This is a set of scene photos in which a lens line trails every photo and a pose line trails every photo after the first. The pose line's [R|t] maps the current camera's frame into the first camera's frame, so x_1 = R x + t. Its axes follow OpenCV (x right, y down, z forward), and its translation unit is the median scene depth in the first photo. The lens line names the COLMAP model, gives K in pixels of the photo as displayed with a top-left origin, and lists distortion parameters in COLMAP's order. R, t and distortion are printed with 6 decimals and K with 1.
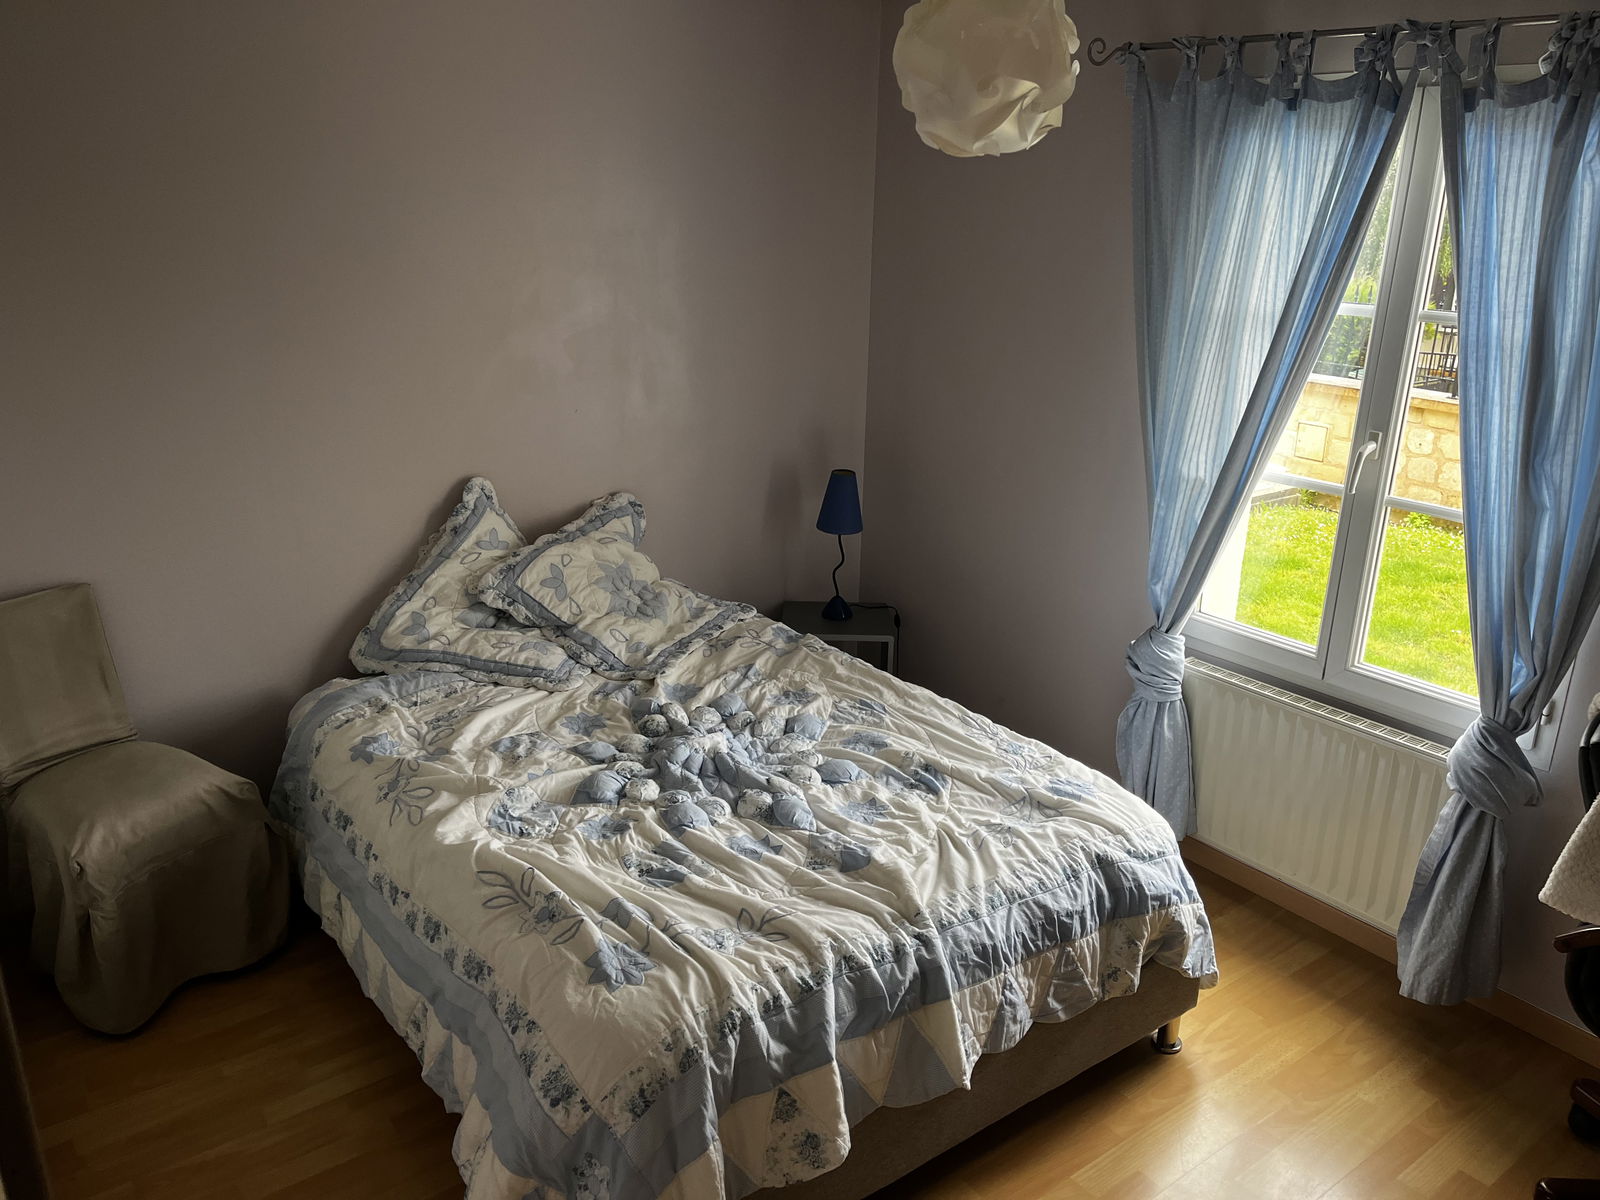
lens RADIAL K [[1226.9, 0, 800.0], [0, 1226.9, 600.0], [0, 0, 1]] dist [0.046202, -0.043894]
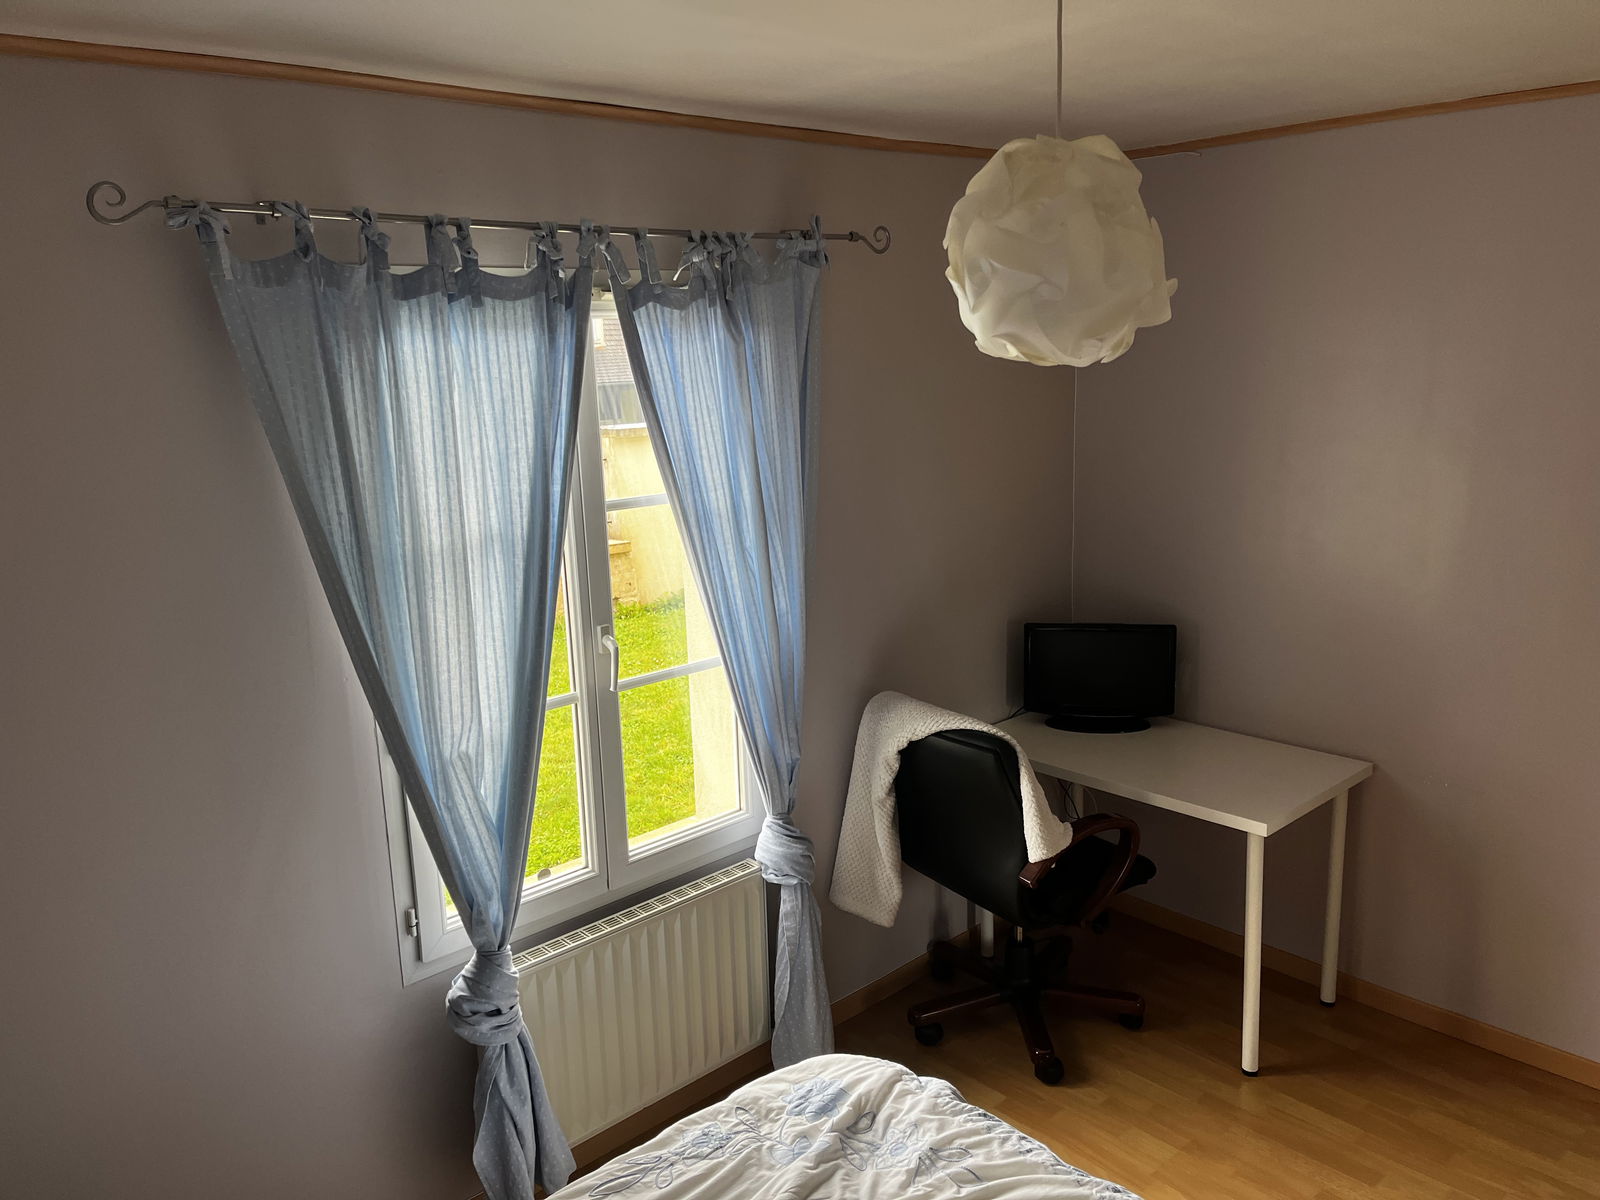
lens RADIAL K [[1226.9, 0, 800.0], [0, 1226.9, 600.0], [0, 0, 1]] dist [0.046202, -0.043894]
pose [[-0.118757, -0.230673, 0.965757, -0.499615], [0.334257, 0.906583, 0.257642, -0.365548], [-0.934970, 0.353408, -0.030559, 0.909996]]
